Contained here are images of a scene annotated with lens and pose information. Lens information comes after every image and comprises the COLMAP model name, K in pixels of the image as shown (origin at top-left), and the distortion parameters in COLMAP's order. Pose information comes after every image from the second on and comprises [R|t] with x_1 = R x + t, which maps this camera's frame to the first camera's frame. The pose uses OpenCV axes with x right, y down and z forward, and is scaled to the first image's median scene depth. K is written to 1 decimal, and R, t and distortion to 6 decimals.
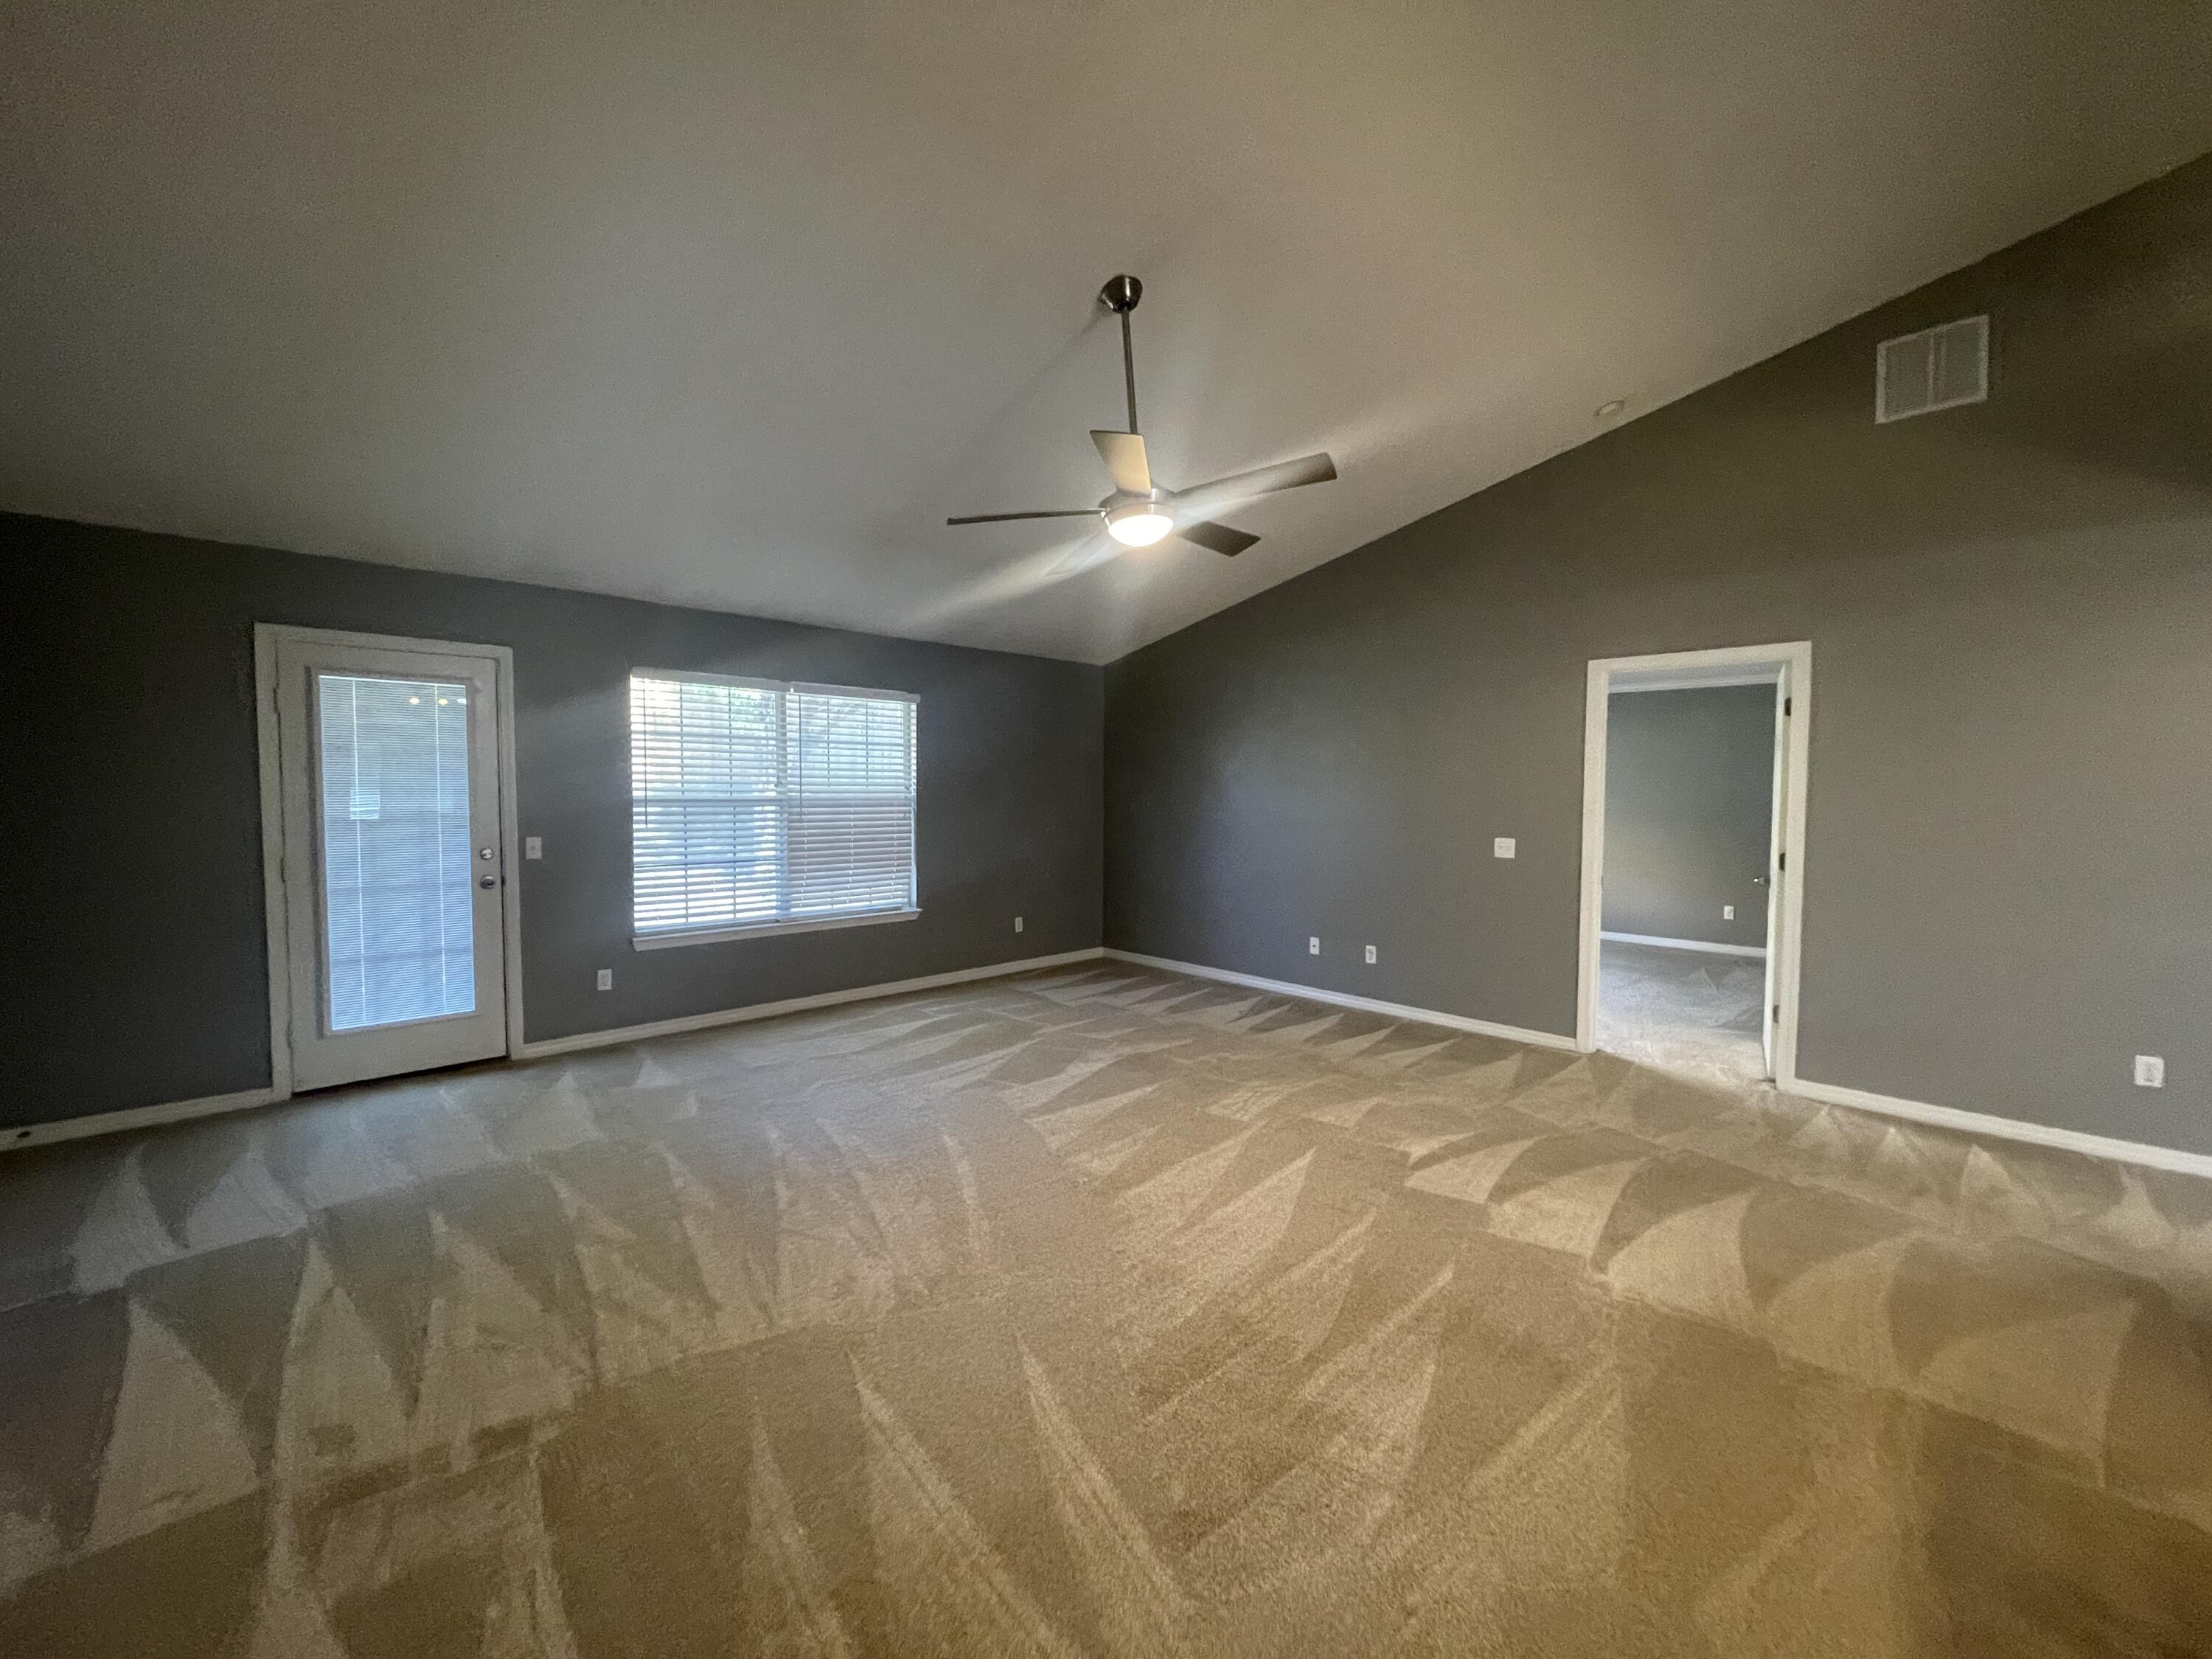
lens RADIAL K [[889.9, 0, 1105.5], [0, 889.9, 833.4], [0, 0, 1]] dist [-0.000516, 0.000121]
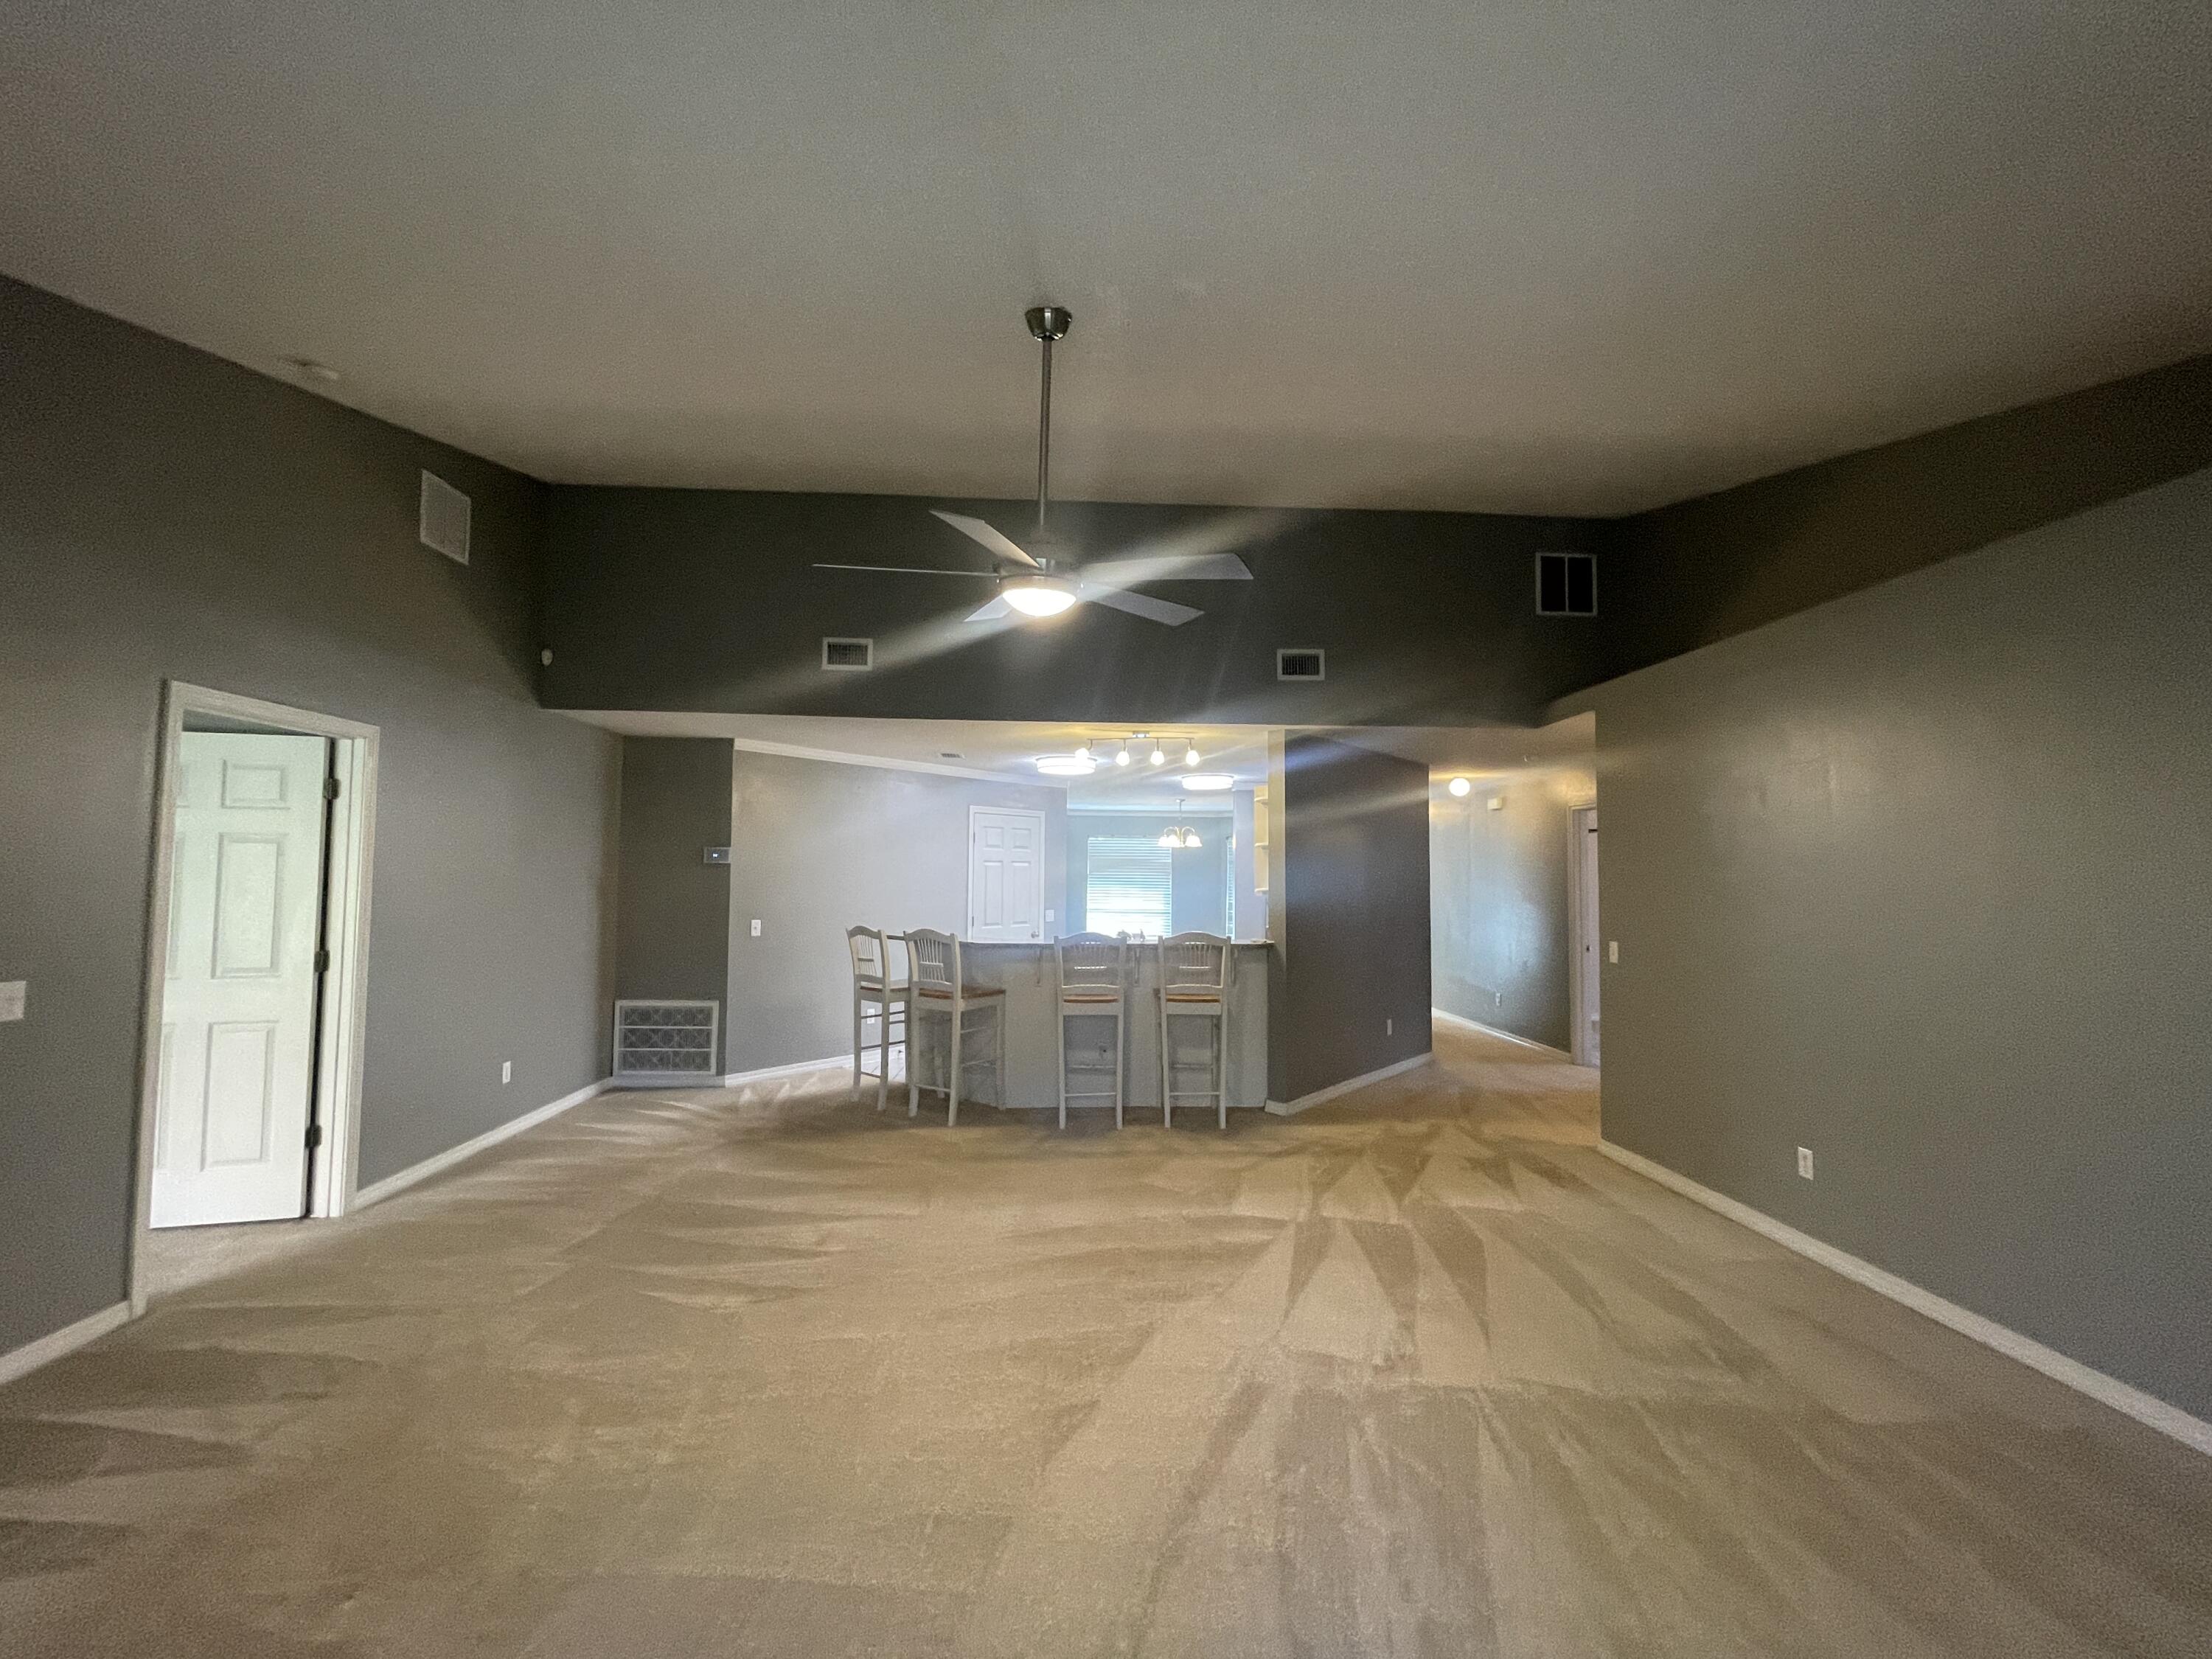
lens RADIAL K [[889.9, 0, 1105.5], [0, 889.9, 833.4], [0, 0, 1]] dist [-0.000516, 0.000121]
pose [[-0.768294, 0.021711, 0.639729, -0.482581], [0.018690, 0.999759, -0.011484, -0.083895], [-0.639824, 0.003134, -0.768515, 1.390765]]
